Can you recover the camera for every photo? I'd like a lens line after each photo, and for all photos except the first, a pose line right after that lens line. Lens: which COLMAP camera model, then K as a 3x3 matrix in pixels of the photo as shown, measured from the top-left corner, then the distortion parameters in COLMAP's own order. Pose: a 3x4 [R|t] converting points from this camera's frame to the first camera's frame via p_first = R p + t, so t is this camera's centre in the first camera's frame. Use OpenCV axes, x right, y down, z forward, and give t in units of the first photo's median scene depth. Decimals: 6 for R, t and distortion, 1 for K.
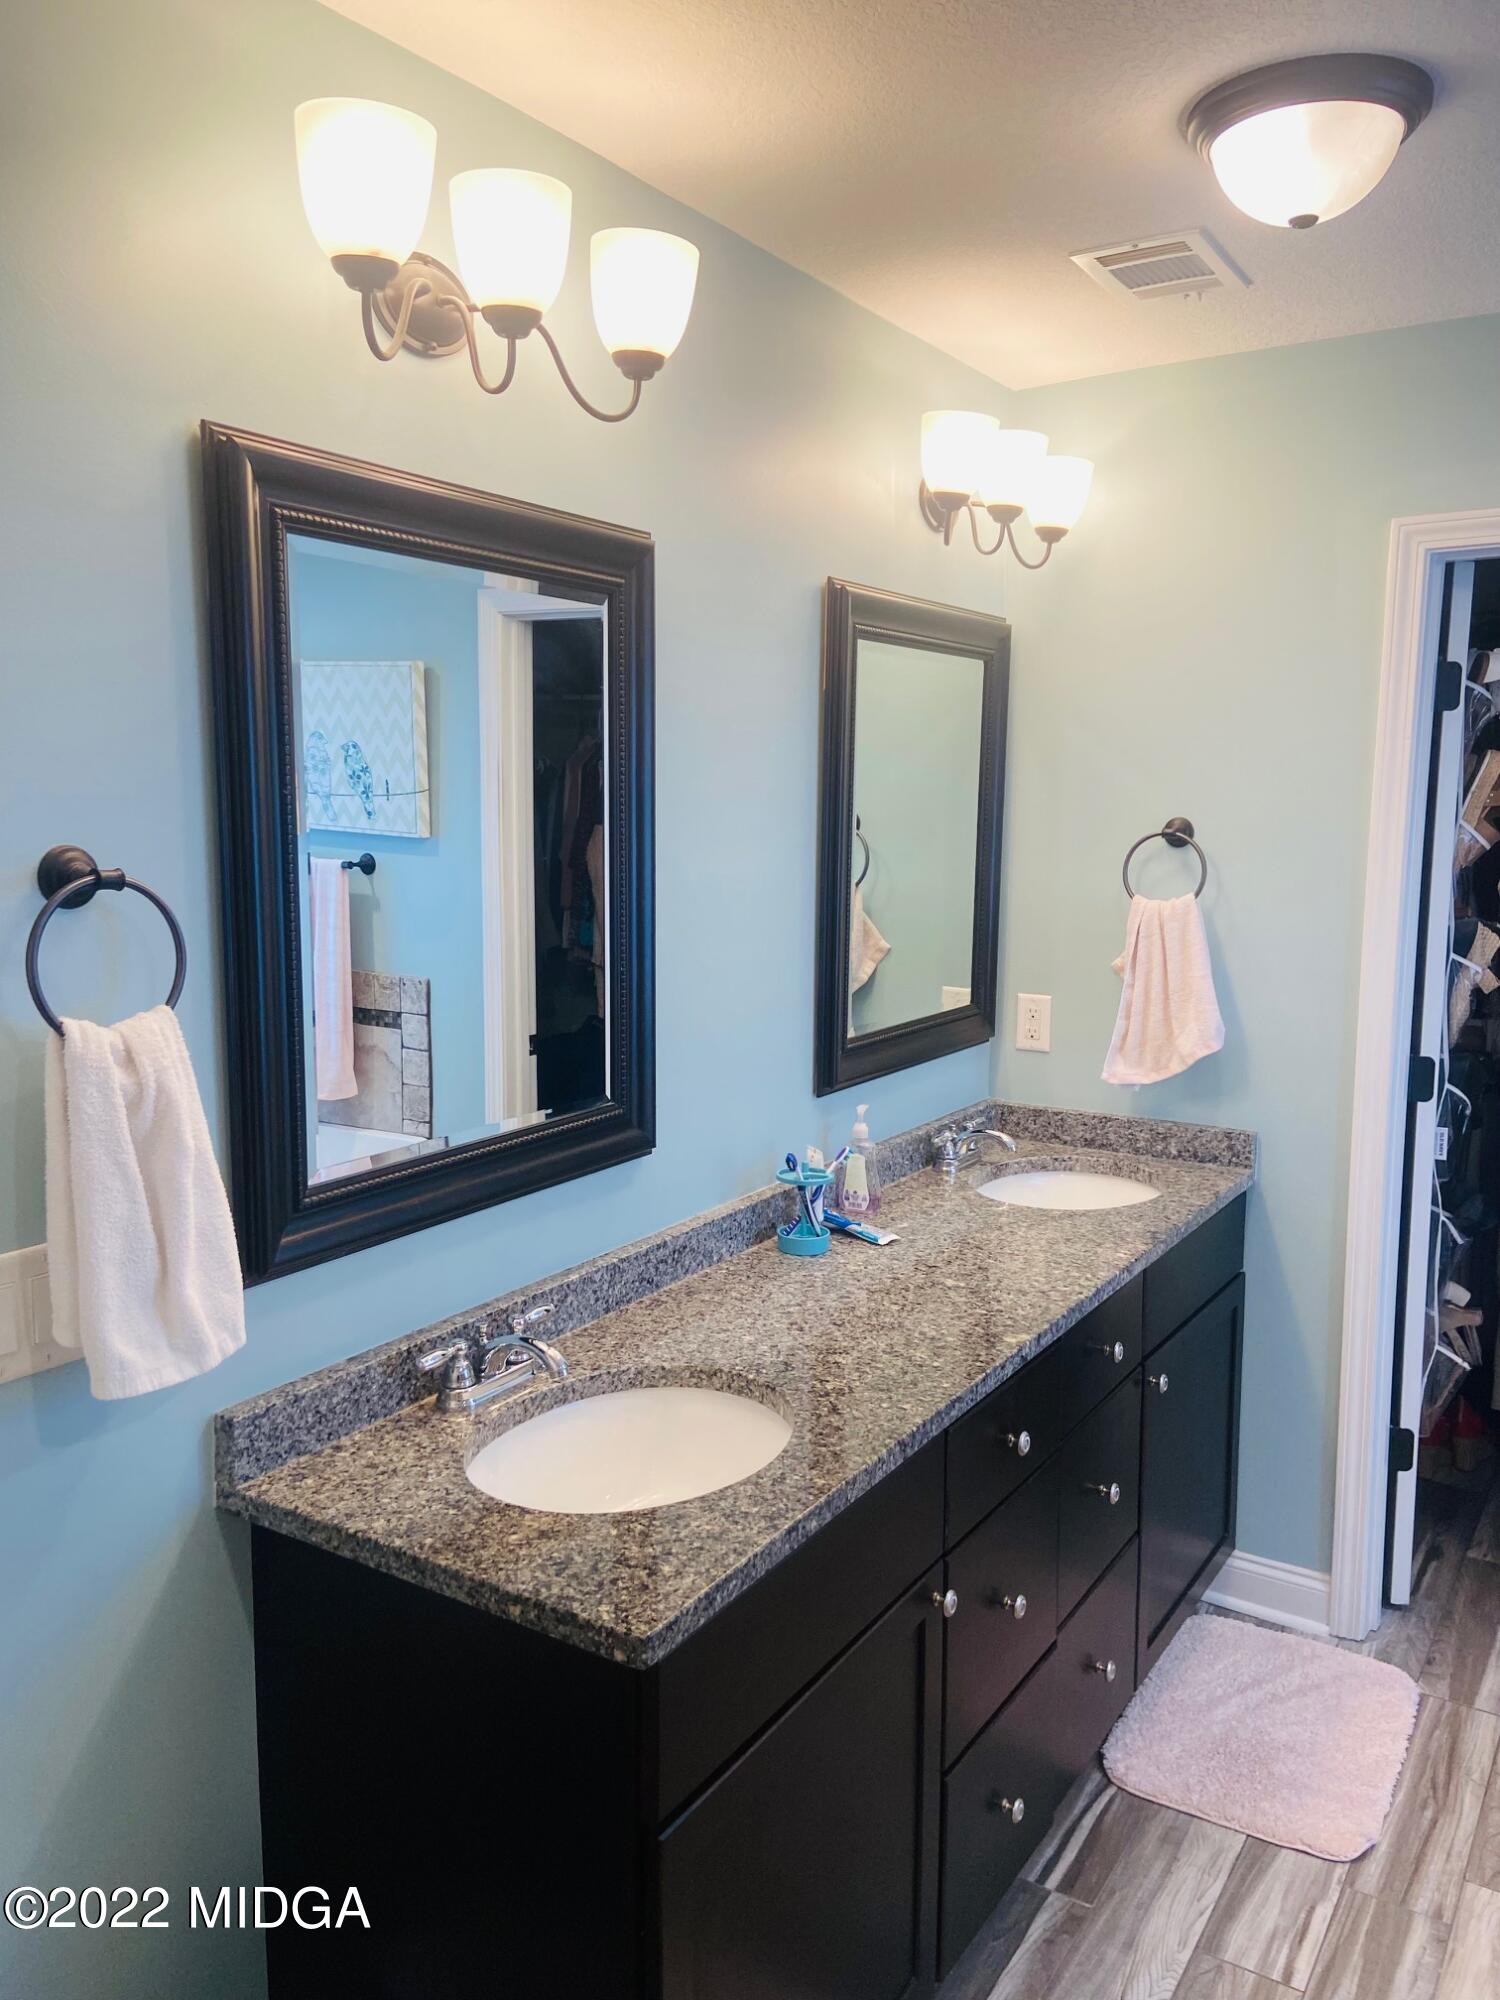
lens RADIAL K [[1512.3, 0, 750.0], [0, 1512.3, 1000.0], [0, 0, 1]] dist [0.131541, -0.173408]
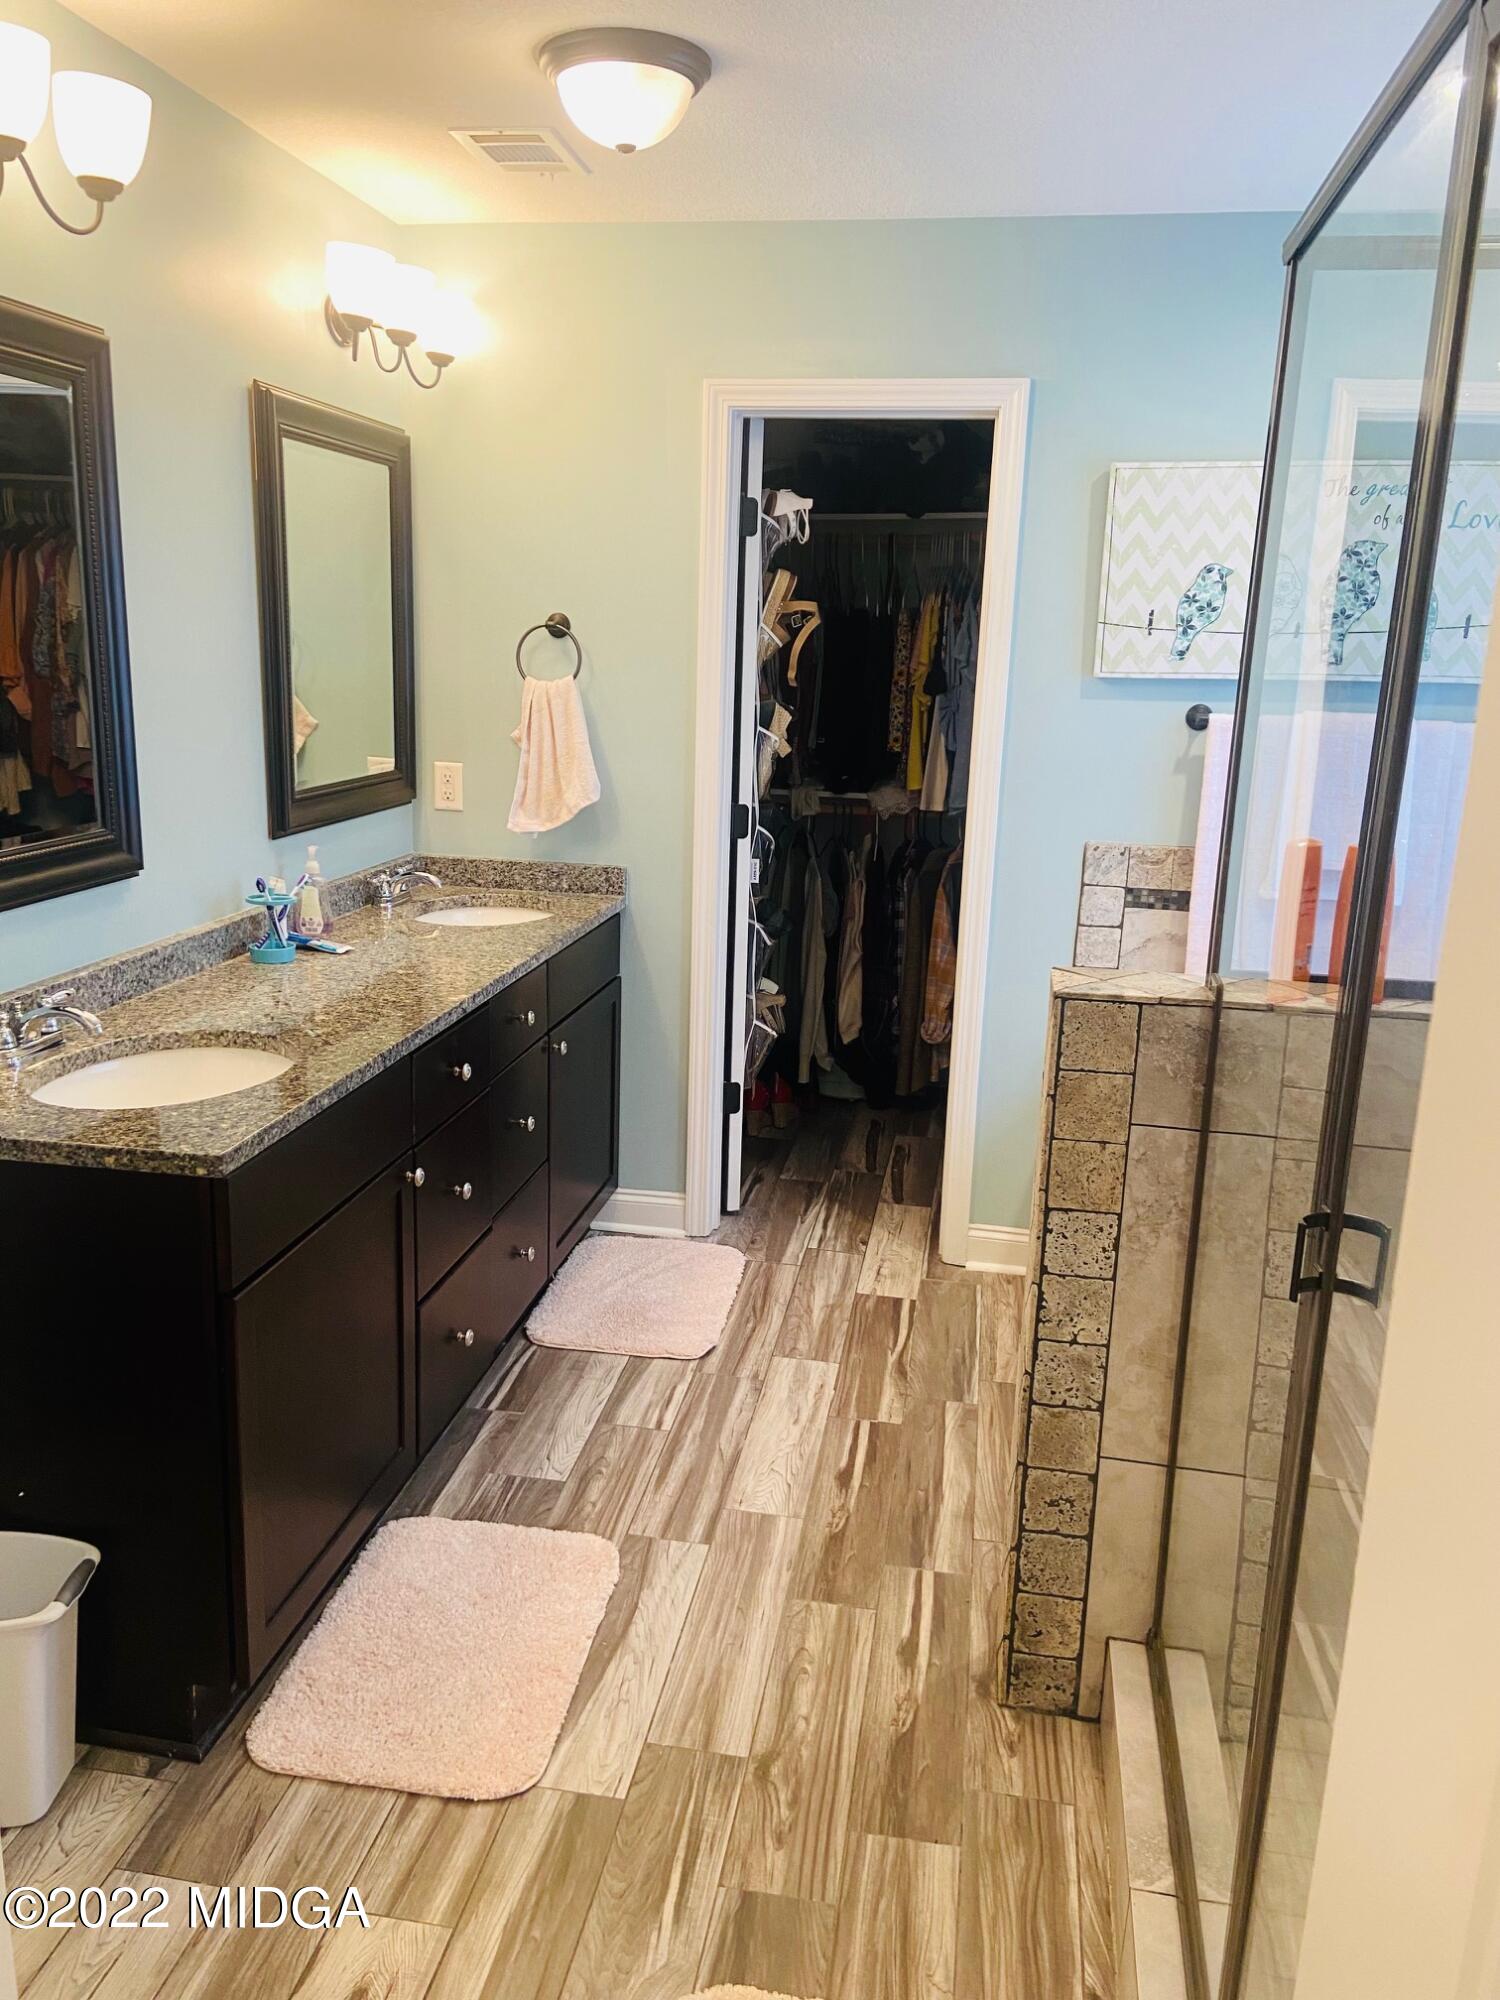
lens RADIAL K [[1512.3, 0, 750.0], [0, 1512.3, 1000.0], [0, 0, 1]] dist [0.131541, -0.173408]
pose [[0.921935, -0.065333, 0.381795, -0.077381], [0.022989, 0.993164, 0.114438, 0.061134], [-0.386662, -0.096727, 0.917135, -0.252948]]
